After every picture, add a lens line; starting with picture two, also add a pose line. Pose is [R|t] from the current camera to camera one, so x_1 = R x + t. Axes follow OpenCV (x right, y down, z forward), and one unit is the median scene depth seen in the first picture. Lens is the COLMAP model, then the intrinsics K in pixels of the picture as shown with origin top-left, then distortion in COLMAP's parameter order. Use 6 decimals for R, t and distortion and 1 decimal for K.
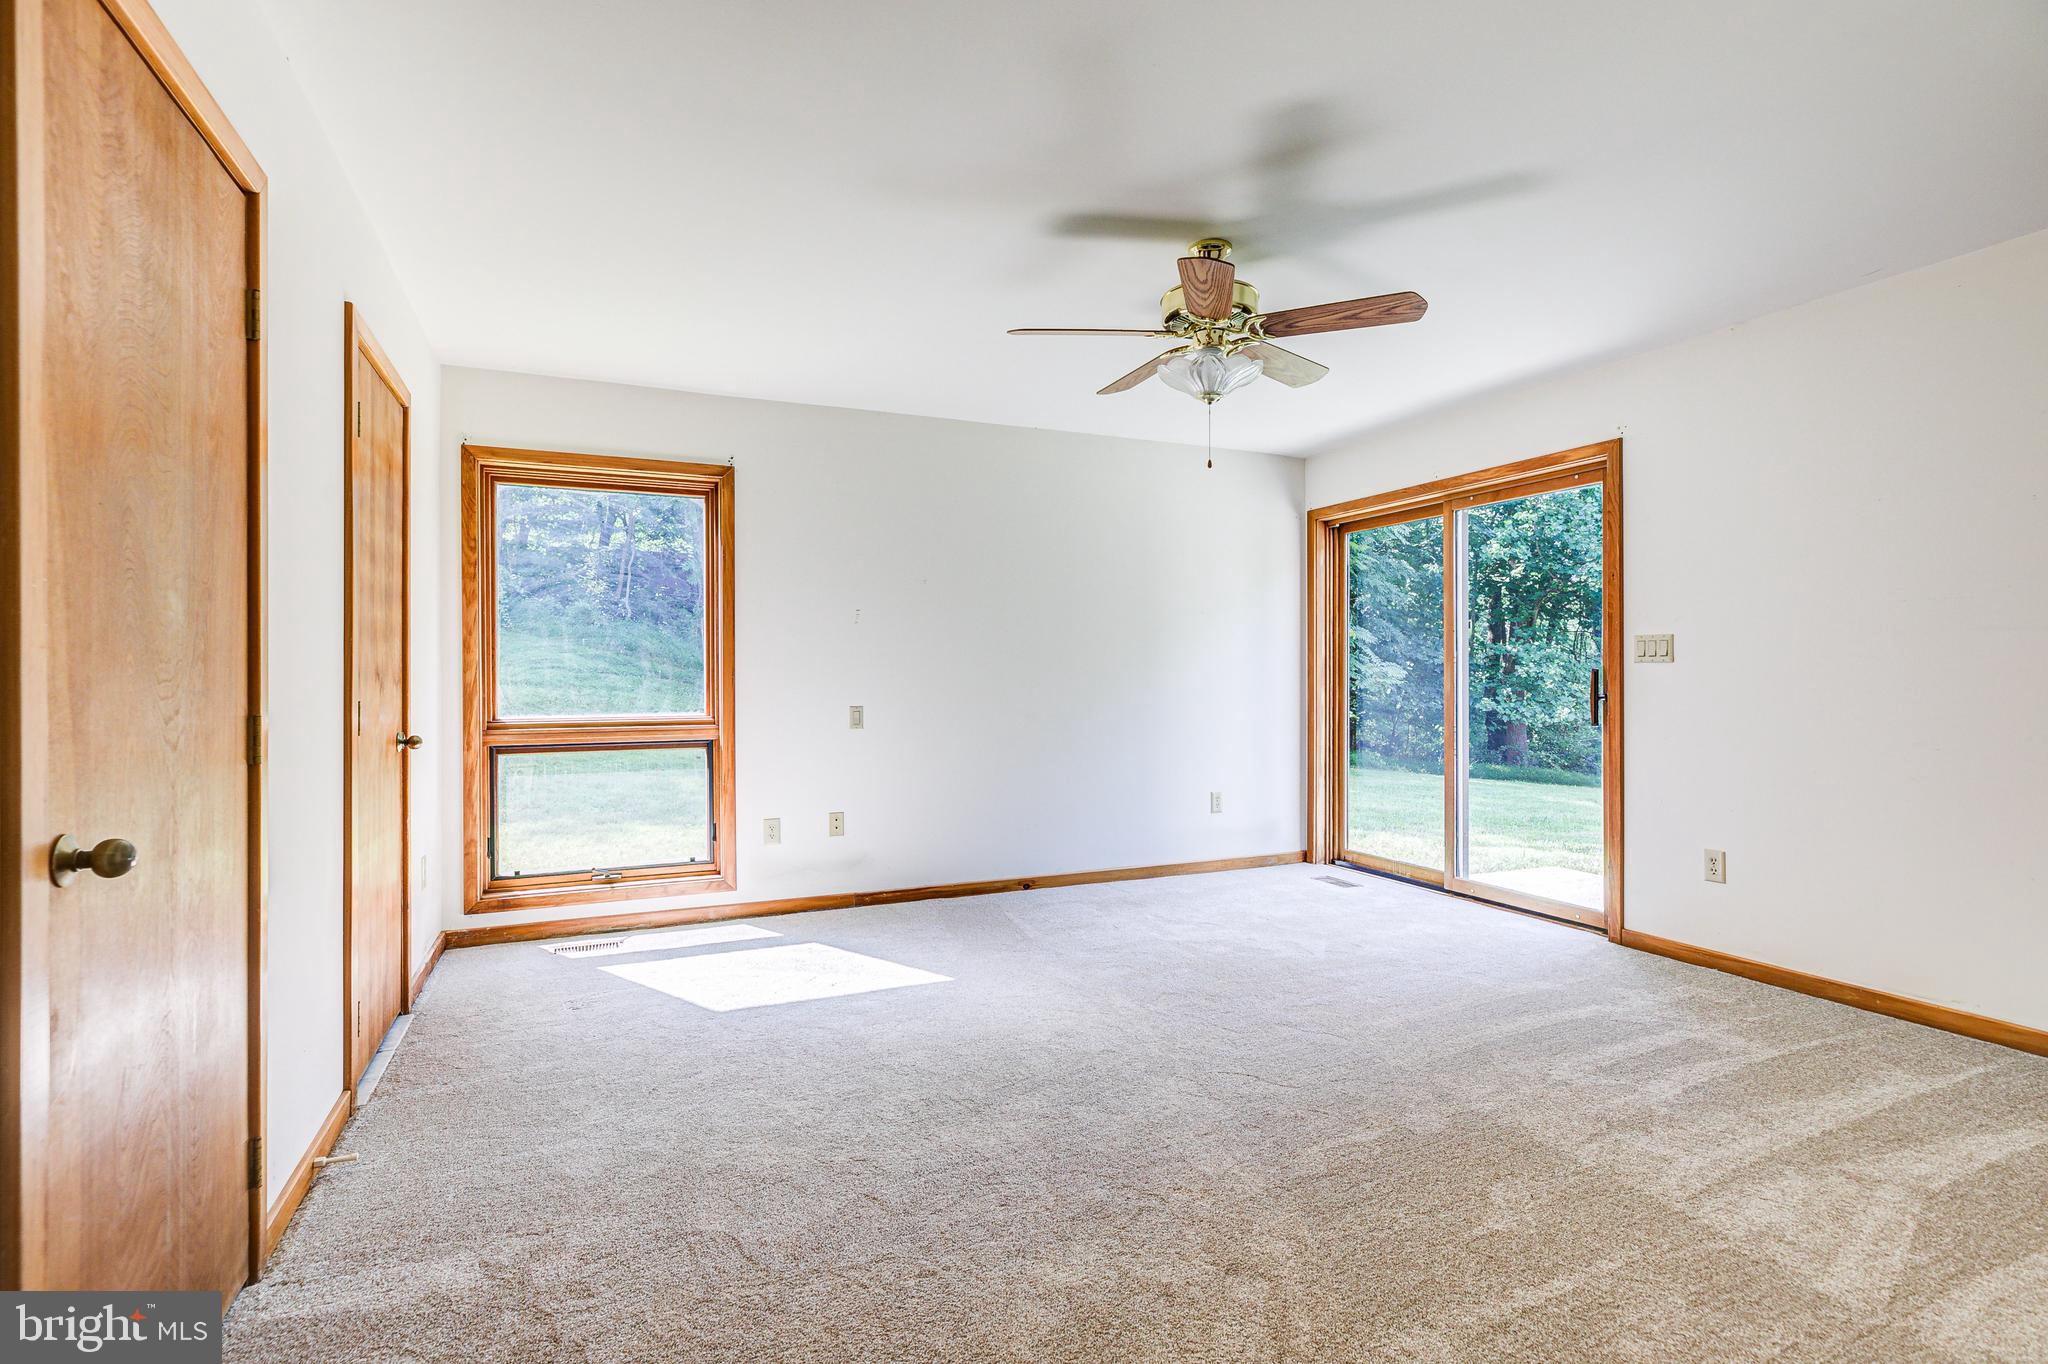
lens RADIAL K [[1002.1, 0, 1031.2], [0, 1002.1, 675.6], [0, 0, 1]] dist [0.001360, -0.001374]
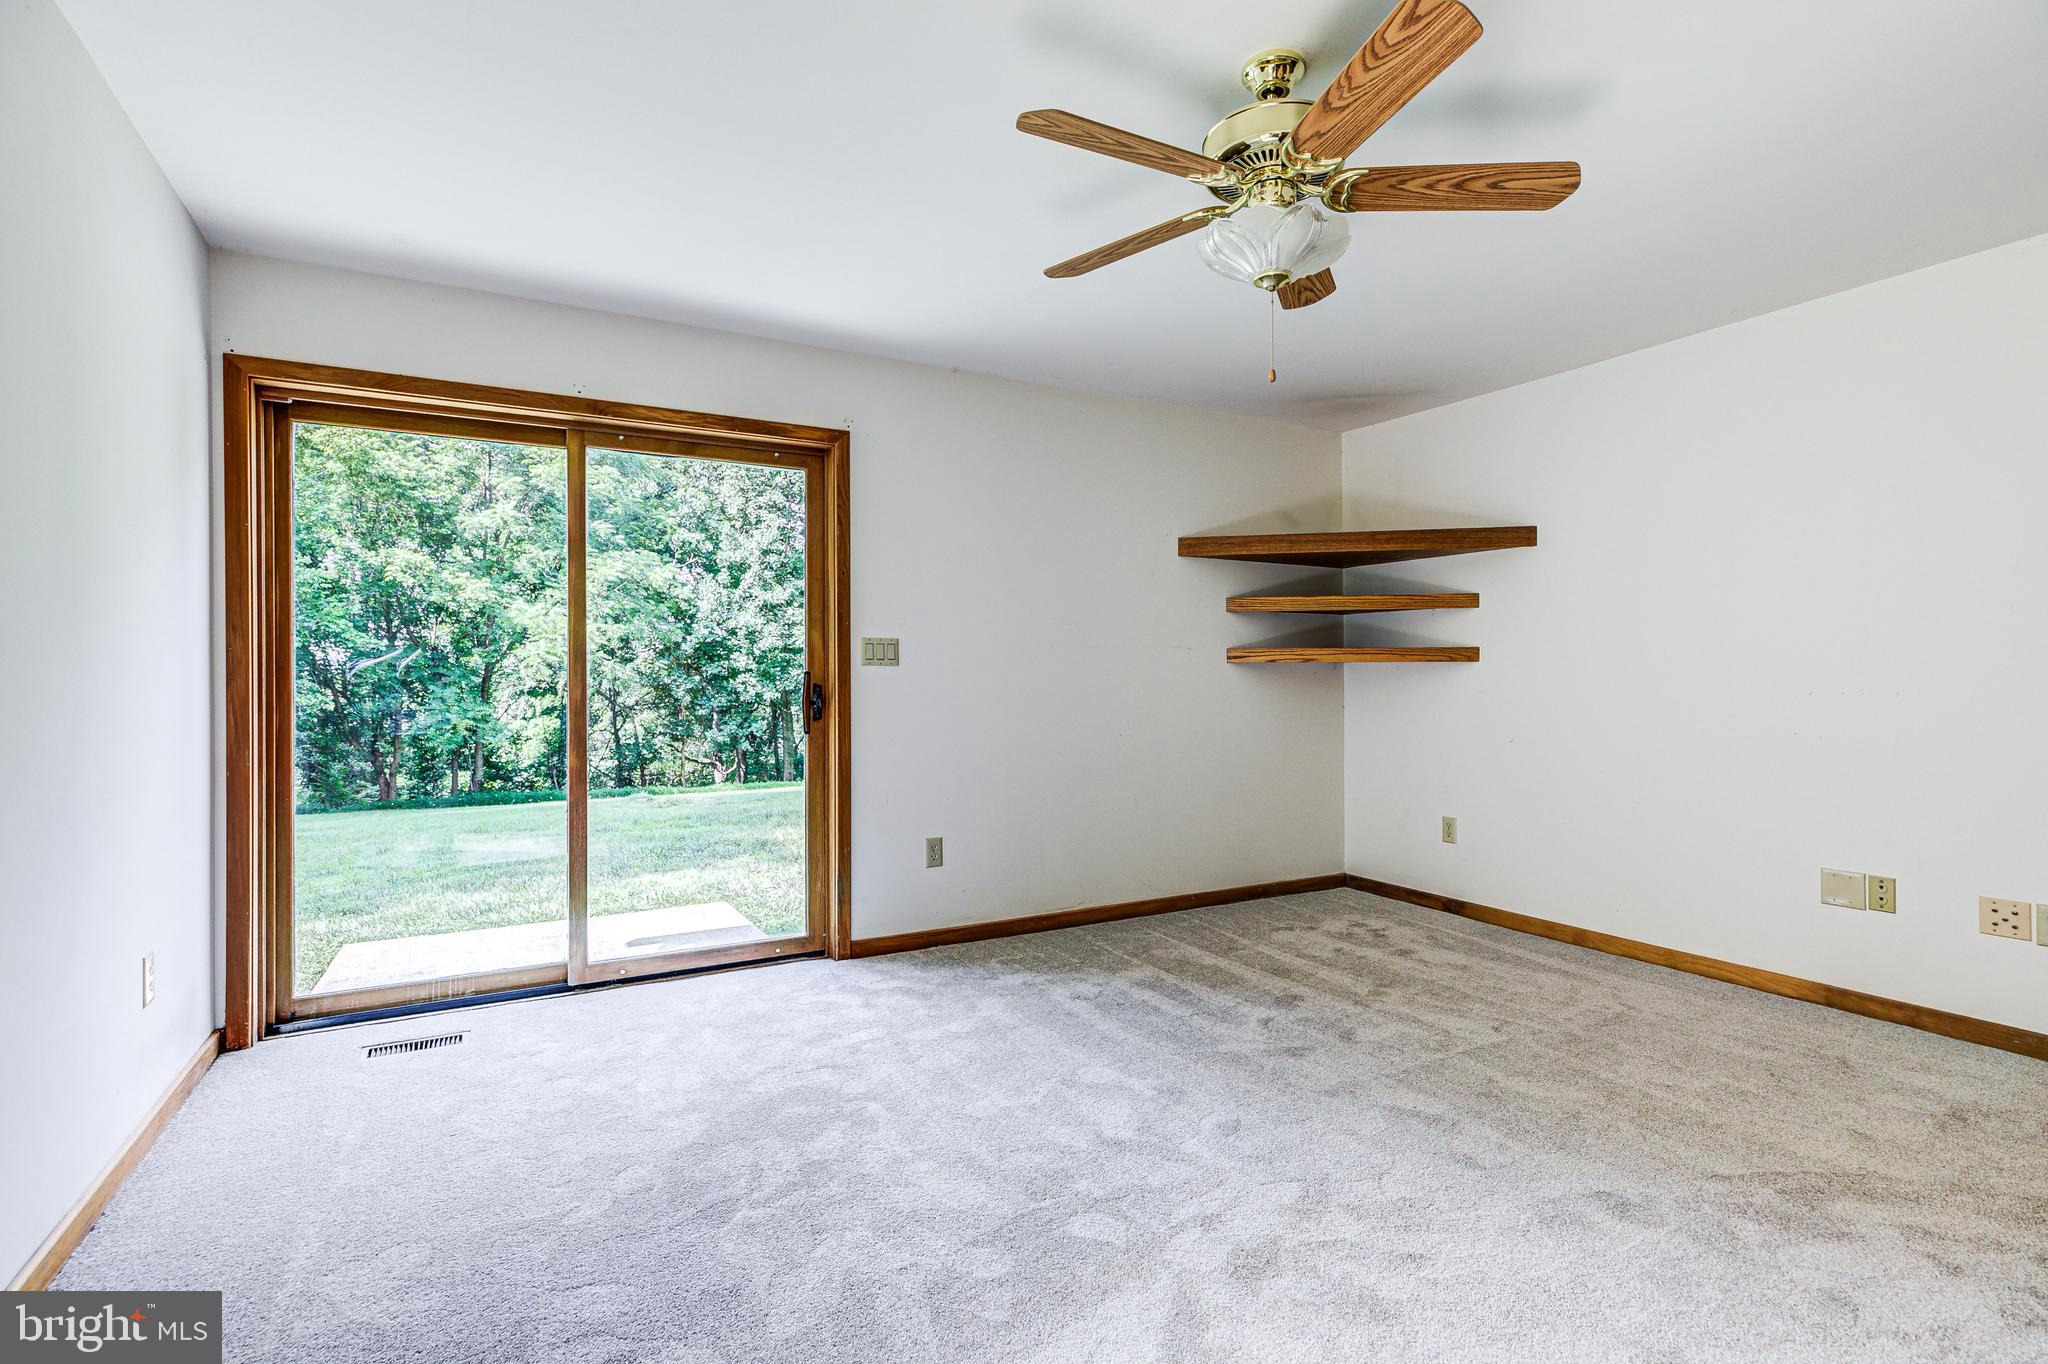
lens RADIAL K [[1002.1, 0, 1027.8], [0, 1002.1, 676.1], [0, 0, 1]] dist [0.001360, -0.001374]
pose [[-0.108600, -0.006180, 0.994066, -0.417804], [-0.001808, 0.999980, 0.006020, -0.009273], [-0.994084, -0.001144, -0.108609, 1.018560]]
